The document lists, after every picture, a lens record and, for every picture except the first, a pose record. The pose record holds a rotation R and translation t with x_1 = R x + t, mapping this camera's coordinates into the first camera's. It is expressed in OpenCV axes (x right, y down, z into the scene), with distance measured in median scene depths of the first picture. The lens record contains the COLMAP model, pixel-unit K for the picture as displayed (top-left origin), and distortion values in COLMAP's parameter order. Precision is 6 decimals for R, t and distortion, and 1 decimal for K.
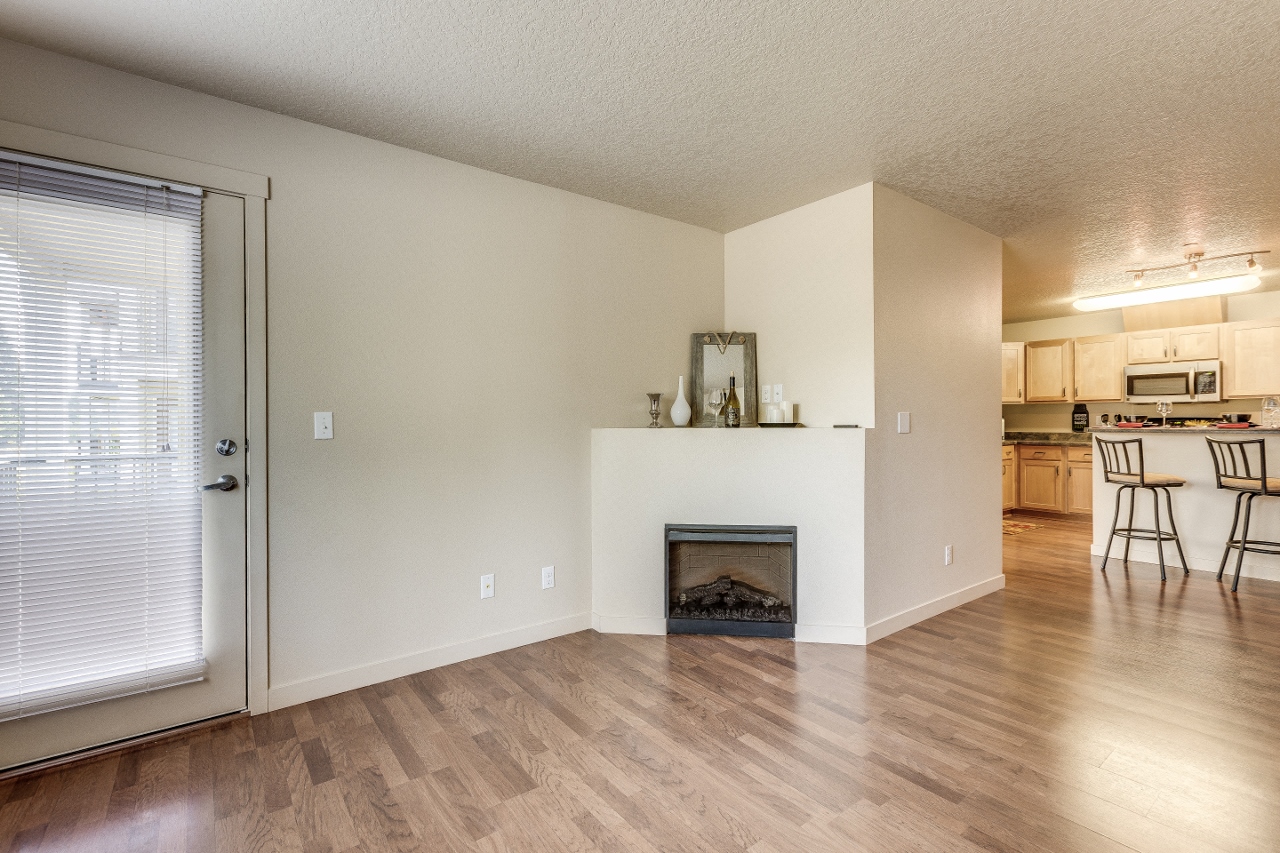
lens RADIAL K [[589.8, 0, 638.5], [0, 589.8, 417.7], [0, 0, 1]] dist [0.017185, -0.000104]
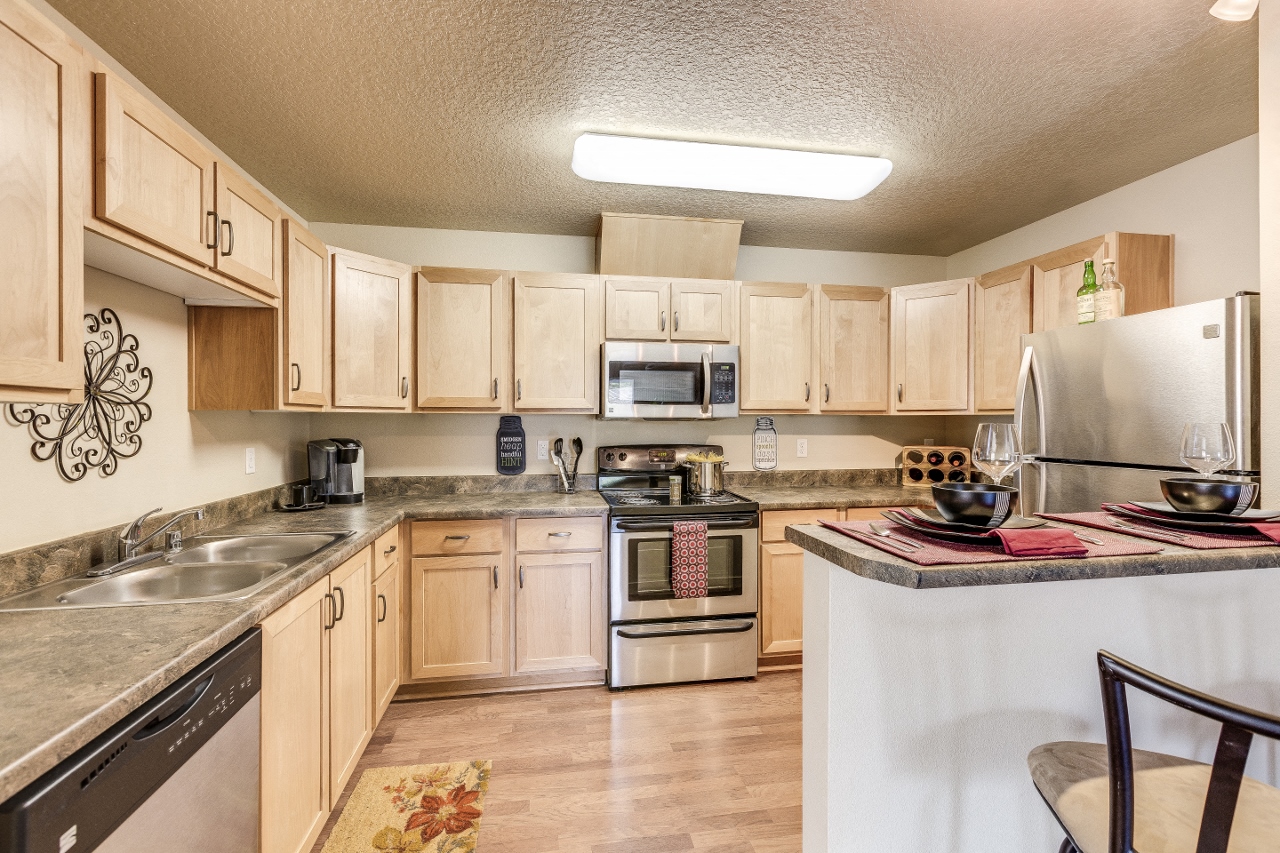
lens RADIAL K [[561.8, 0, 639.2], [0, 561.8, 418.9], [0, 0, 1]] dist [-0.000075, -0.000087]
pose [[0.468413, 0.005586, 0.883492, 0.395677], [-0.008665, 0.999961, -0.001728, -0.021104], [-0.883467, -0.006846, 0.468443, 0.710098]]
